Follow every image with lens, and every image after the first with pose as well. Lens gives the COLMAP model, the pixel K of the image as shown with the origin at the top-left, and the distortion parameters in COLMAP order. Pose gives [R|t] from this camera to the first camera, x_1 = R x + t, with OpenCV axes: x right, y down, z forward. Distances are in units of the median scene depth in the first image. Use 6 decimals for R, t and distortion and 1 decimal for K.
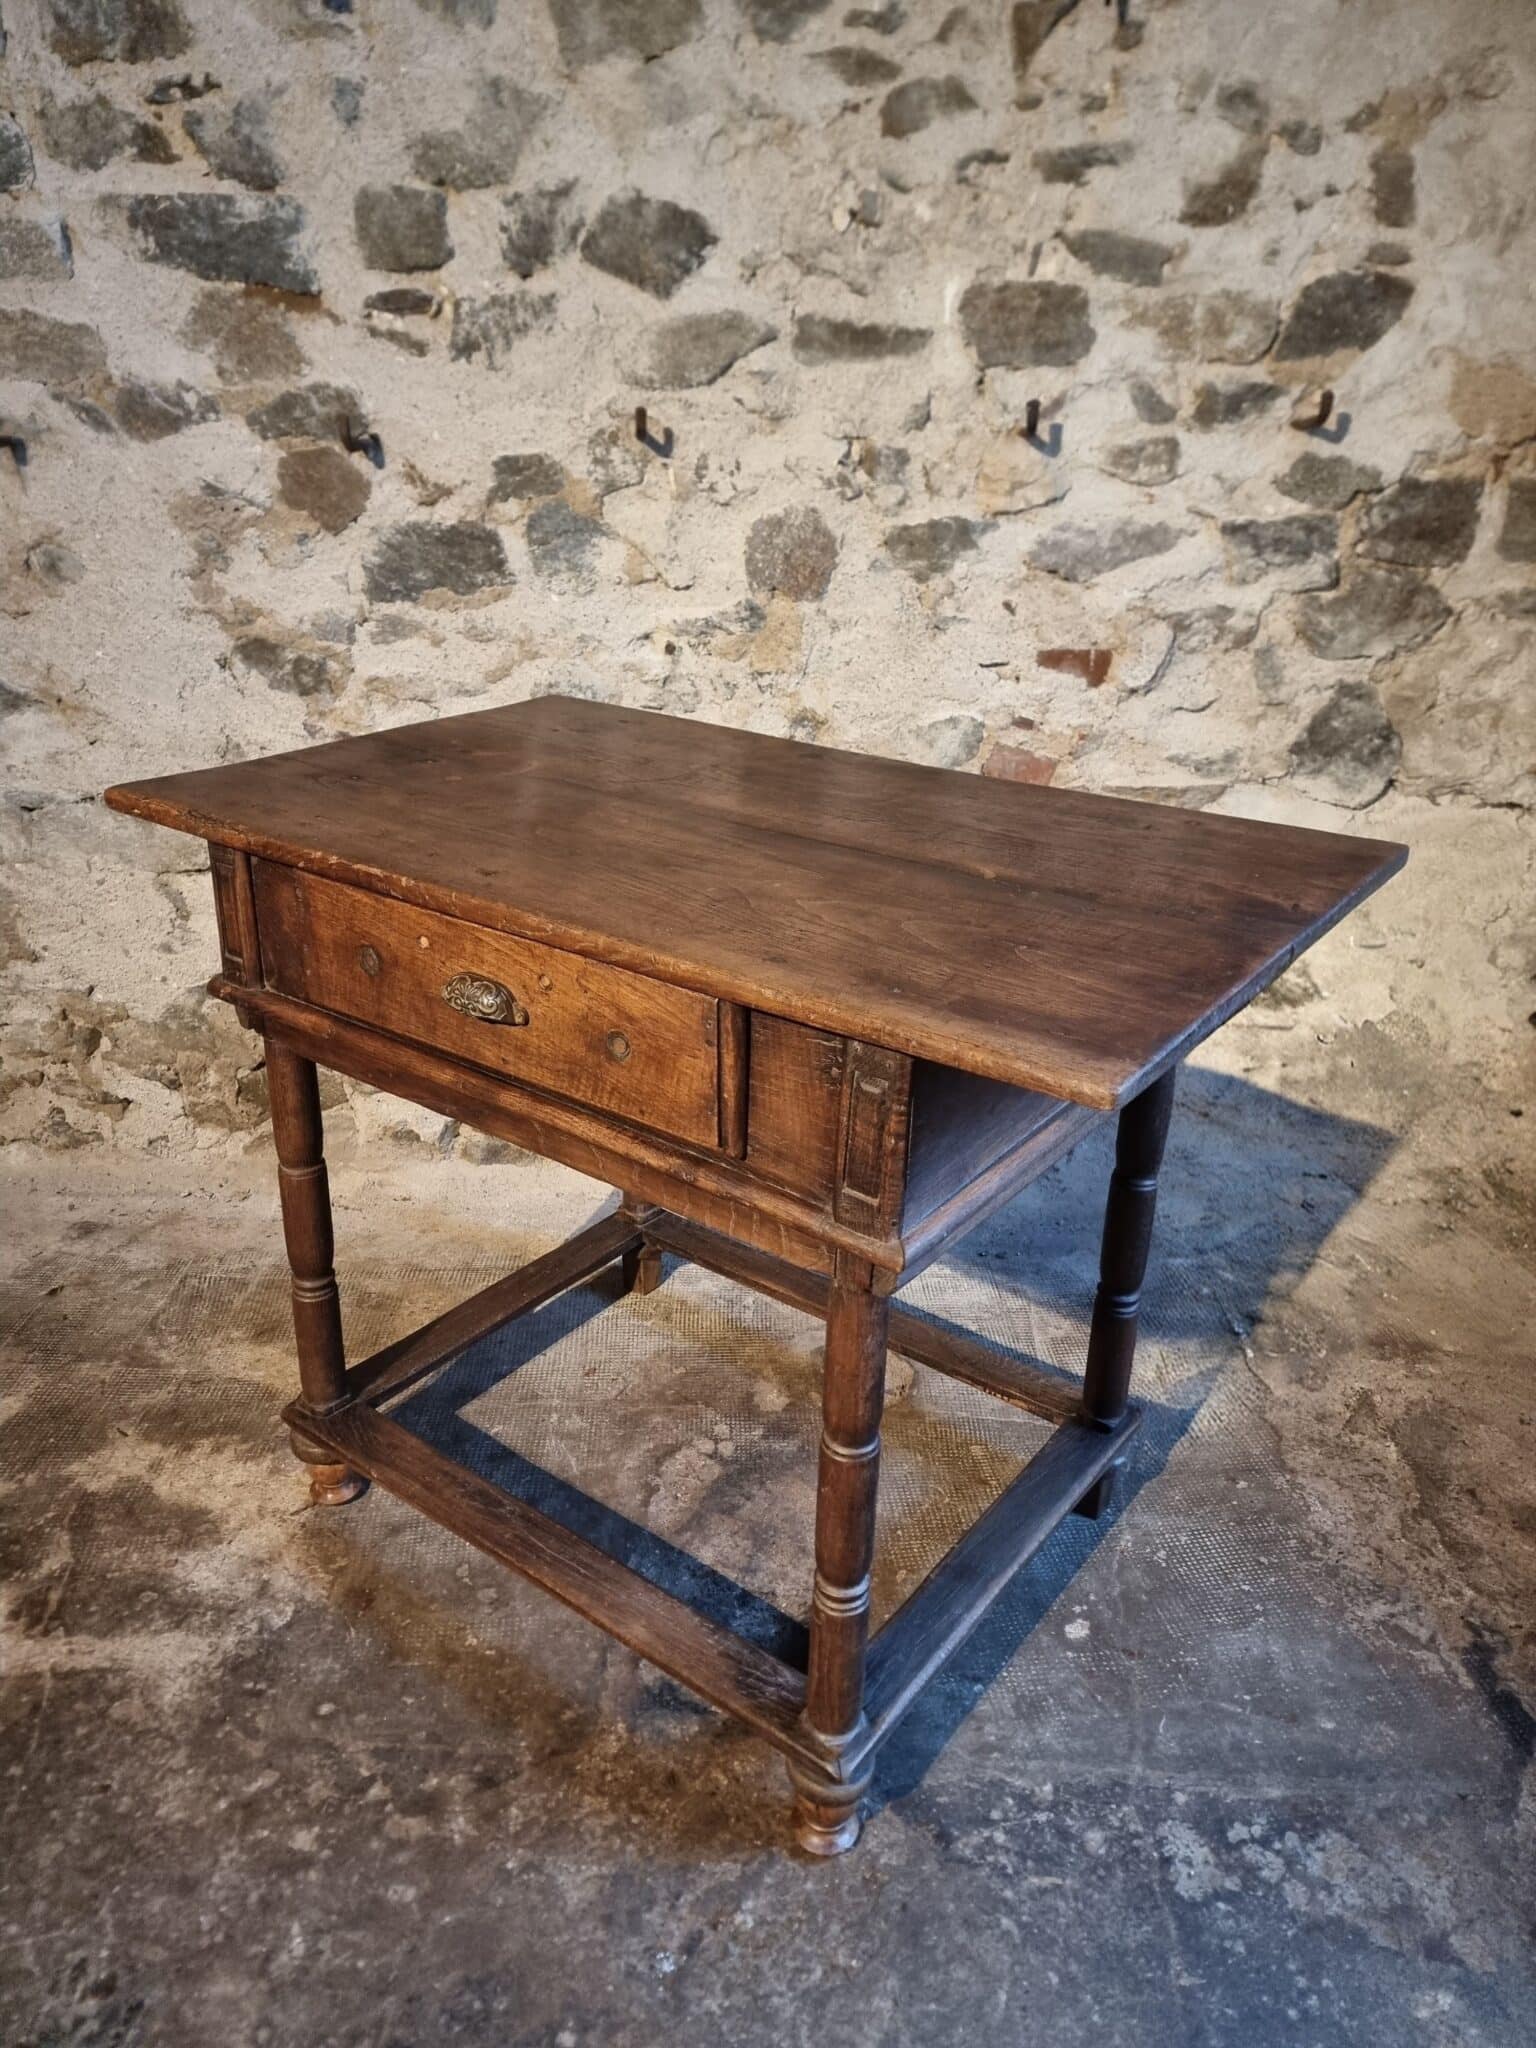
lens RADIAL K [[1434.2, 0, 756.1], [0, 1434.2, 1034.2], [0, 0, 1]] dist [0.074011, -0.067237]
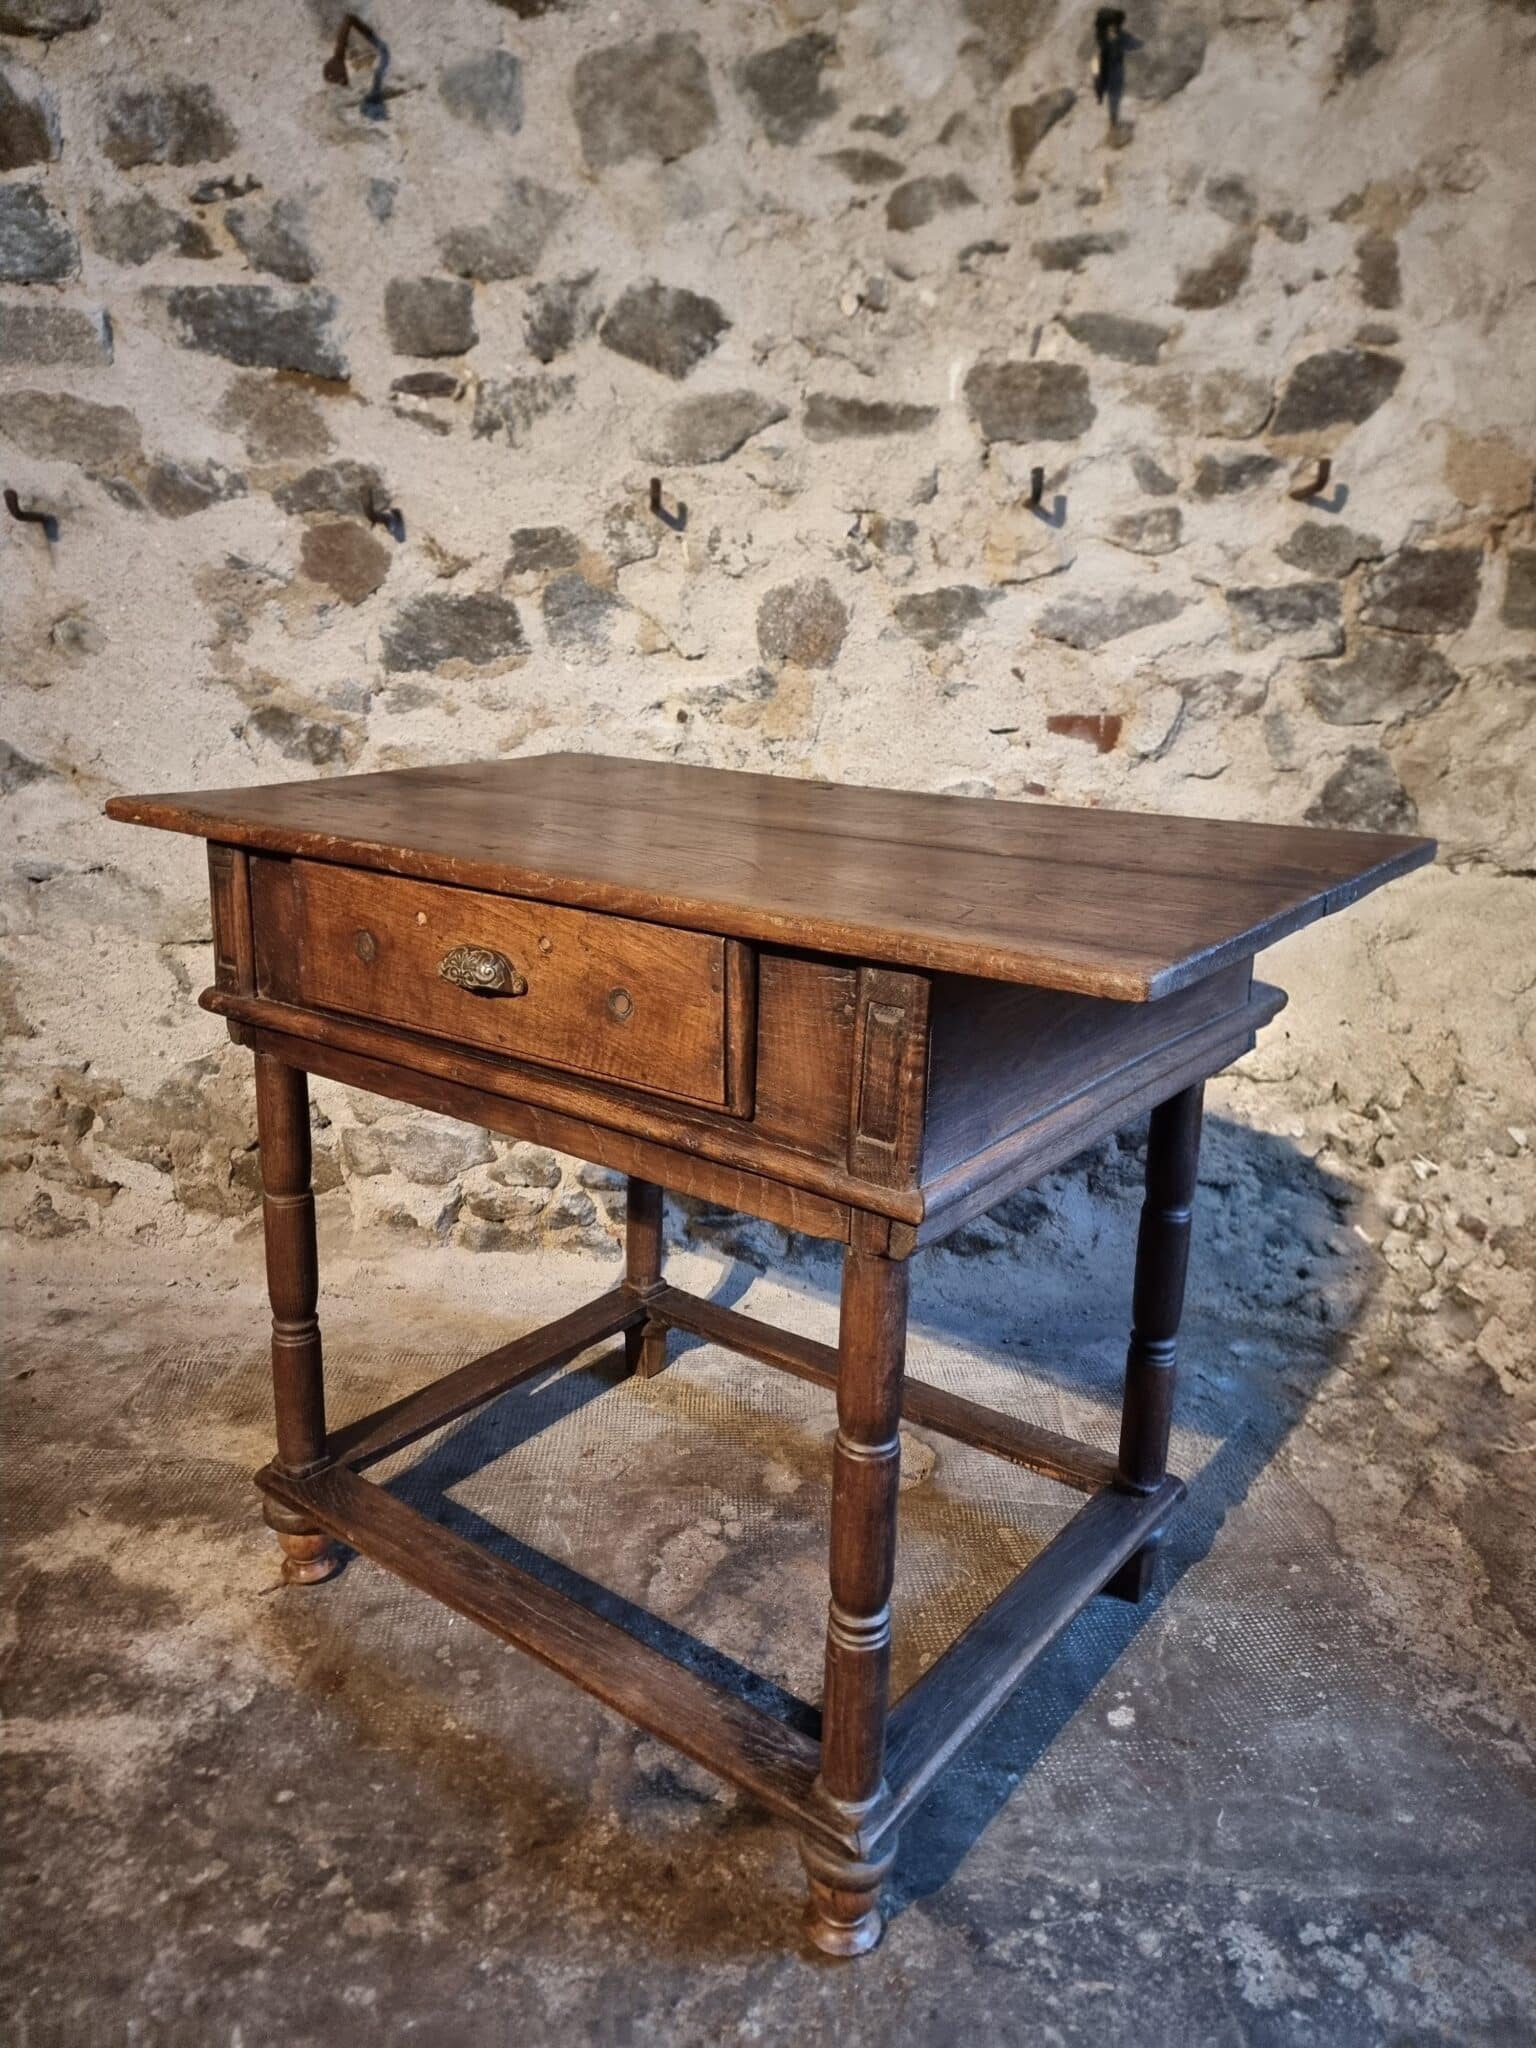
lens RADIAL K [[1435.7, 0, 760.2], [0, 1435.7, 1022.2], [0, 0, 1]] dist [0.074753, -0.069868]
pose [[0.999979, 0.001486, -0.006315, 0.001765], [-0.002344, 0.990413, -0.138119, 0.089808], [0.006050, 0.138131, 0.990395, 0.035236]]
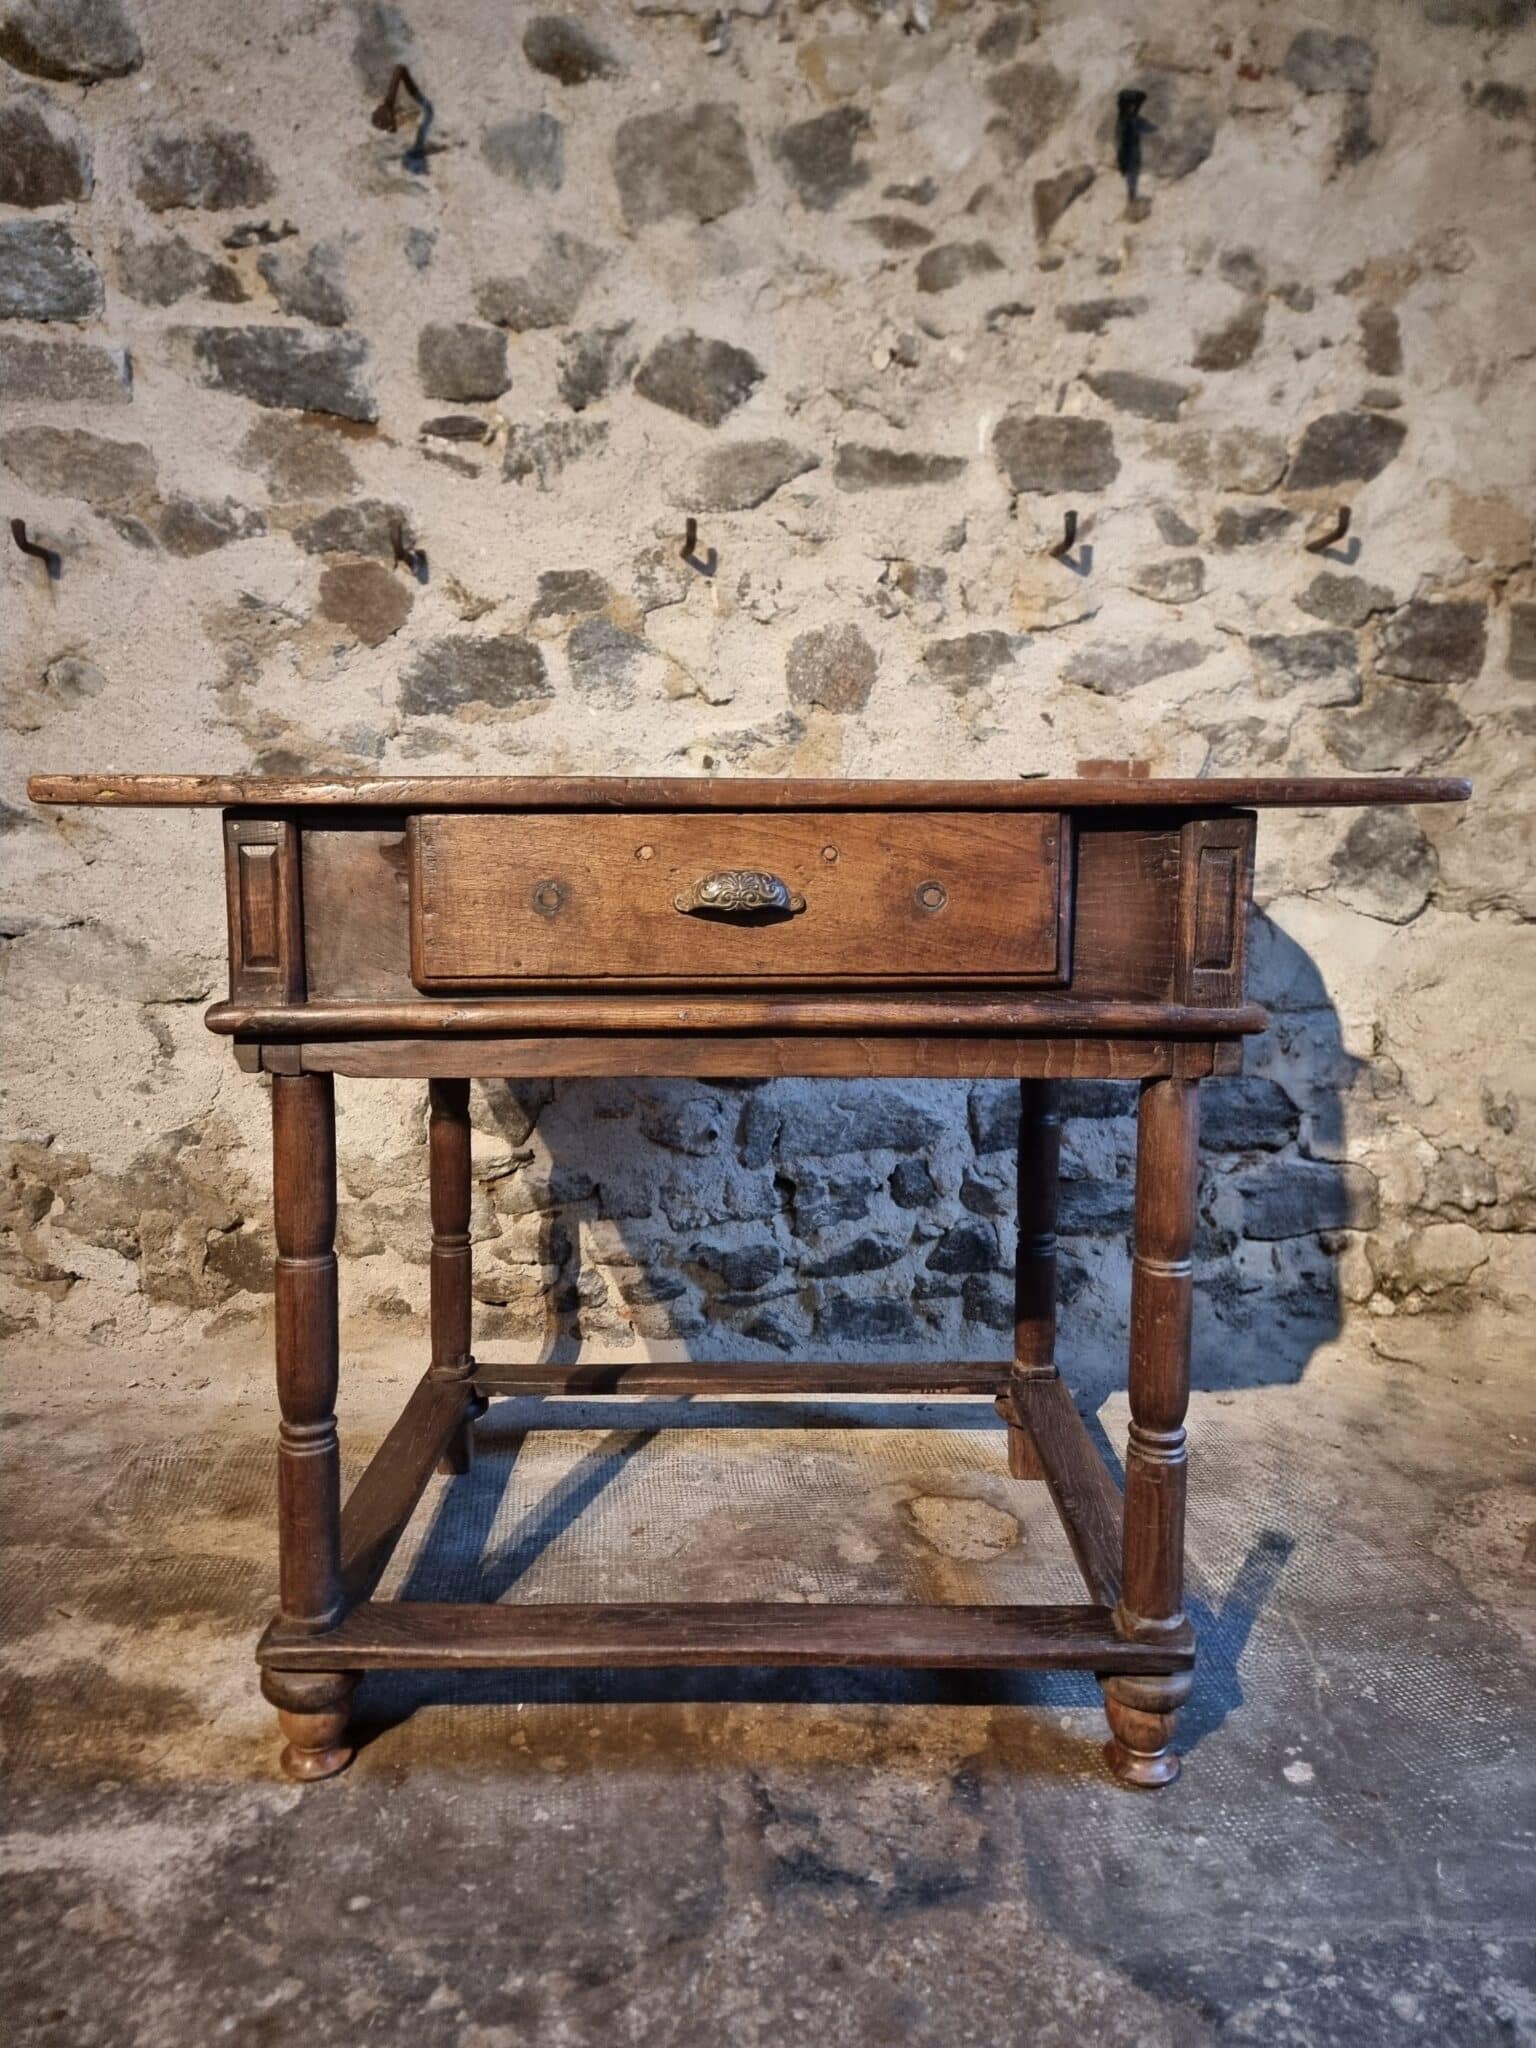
lens RADIAL K [[1431.8, 0, 744.9], [0, 1431.8, 1020.6], [0, 0, 1]] dist [0.076222, -0.072781]
pose [[0.997298, -0.006740, 0.073152, -0.116335], [0.026337, 0.962391, -0.270387, 0.183150], [-0.068578, 0.271583, 0.959968, 0.111169]]
